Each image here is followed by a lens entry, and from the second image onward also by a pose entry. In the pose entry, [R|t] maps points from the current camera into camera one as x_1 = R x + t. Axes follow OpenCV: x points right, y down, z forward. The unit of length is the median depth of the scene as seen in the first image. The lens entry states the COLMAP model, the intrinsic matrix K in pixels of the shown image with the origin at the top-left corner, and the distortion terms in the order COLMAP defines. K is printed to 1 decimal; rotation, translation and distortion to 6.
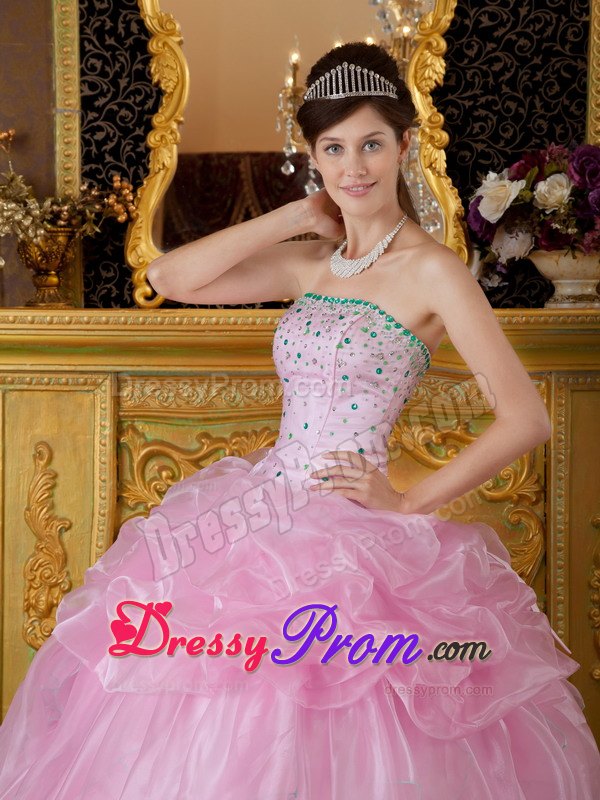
lens RADIAL K [[1670.7, 0, 312.6], [0, 1670.7, 459.3], [0, 0, 1]] dist [0.324655, 0.000000]
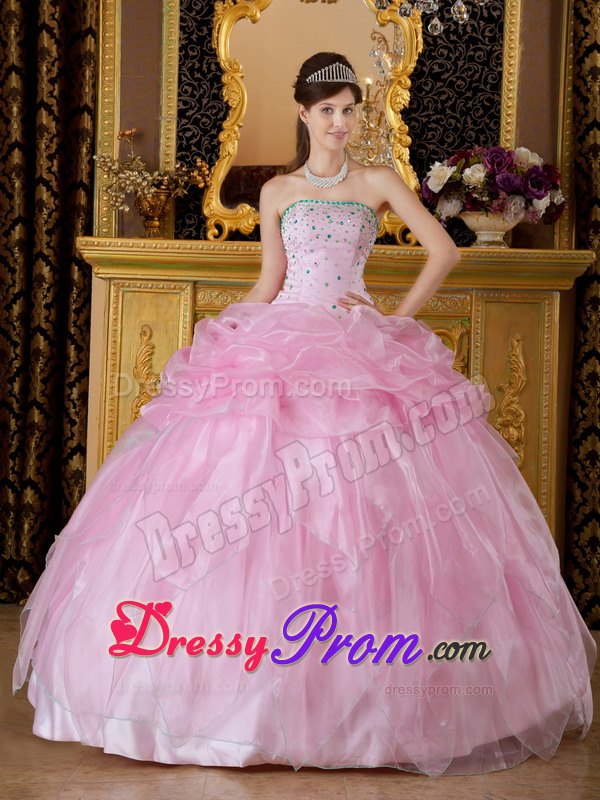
lens RADIAL K [[1471.2, 0, 312.6], [0, 1471.2, 360.3], [0, 0, 1]] dist [0.293999, 0.000000]
pose [[0.999532, 0.027749, -0.012904, 0.012509], [-0.028453, 0.997913, -0.057971, 0.094876], [0.011269, 0.058311, 0.998235, -0.356553]]
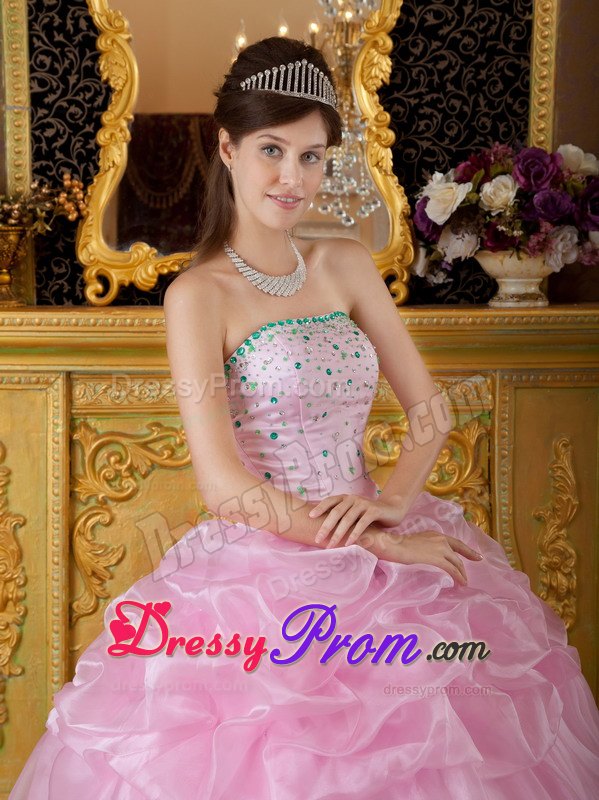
lens RADIAL K [[1480.8, 0, 288.9], [0, 1480.8, 452.9], [0, 0, 1]] dist [0.262269, 0.000000]
pose [[0.999762, -0.004122, 0.021413, -0.003220], [0.003011, 0.998660, 0.051662, -0.046987], [-0.021598, -0.051585, 0.998435, 0.093852]]
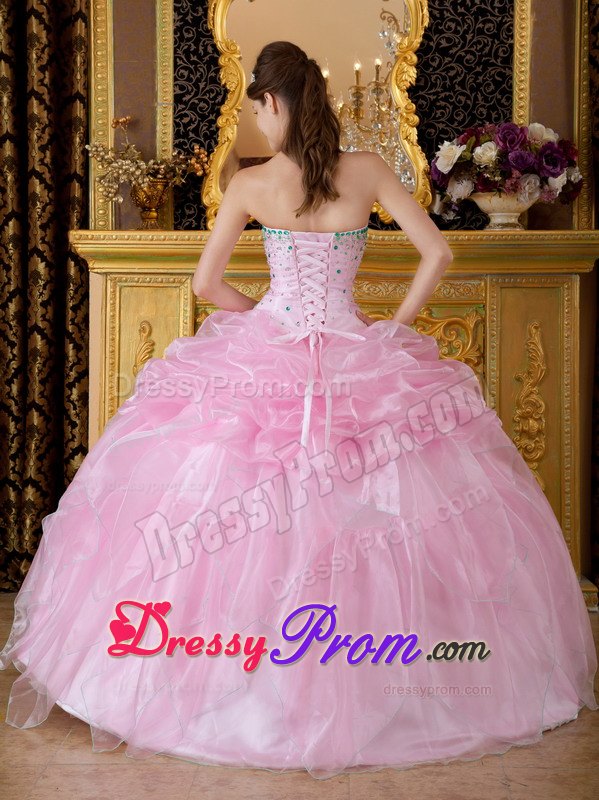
lens RADIAL K [[1434.2, 0, 309.0], [0, 1434.2, 362.5], [0, 0, 1]] dist [0.256085, 0.000000]
pose [[0.999200, 0.003237, -0.039866, 0.035187], [-0.005125, 0.998866, -0.047338, 0.083887], [0.039667, 0.047504, 0.998083, -0.261820]]
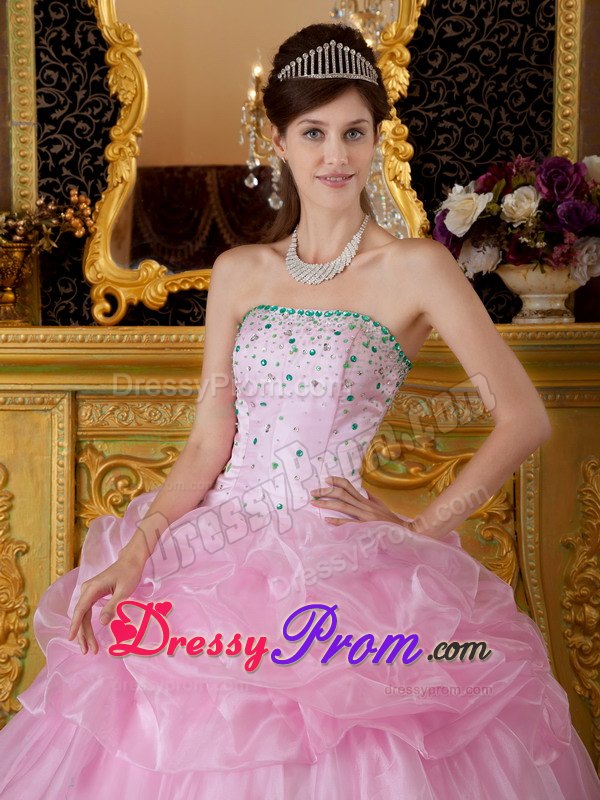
lens RADIAL K [[1583.3, 0, 294.5], [0, 1583.3, 452.6], [0, 0, 1]] dist [0.302236, 0.000000]
pose [[0.999939, -0.005736, 0.009450, 0.001880], [0.005754, 0.999982, -0.001911, -0.013254], [-0.009439, 0.001965, 0.999954, 0.073000]]
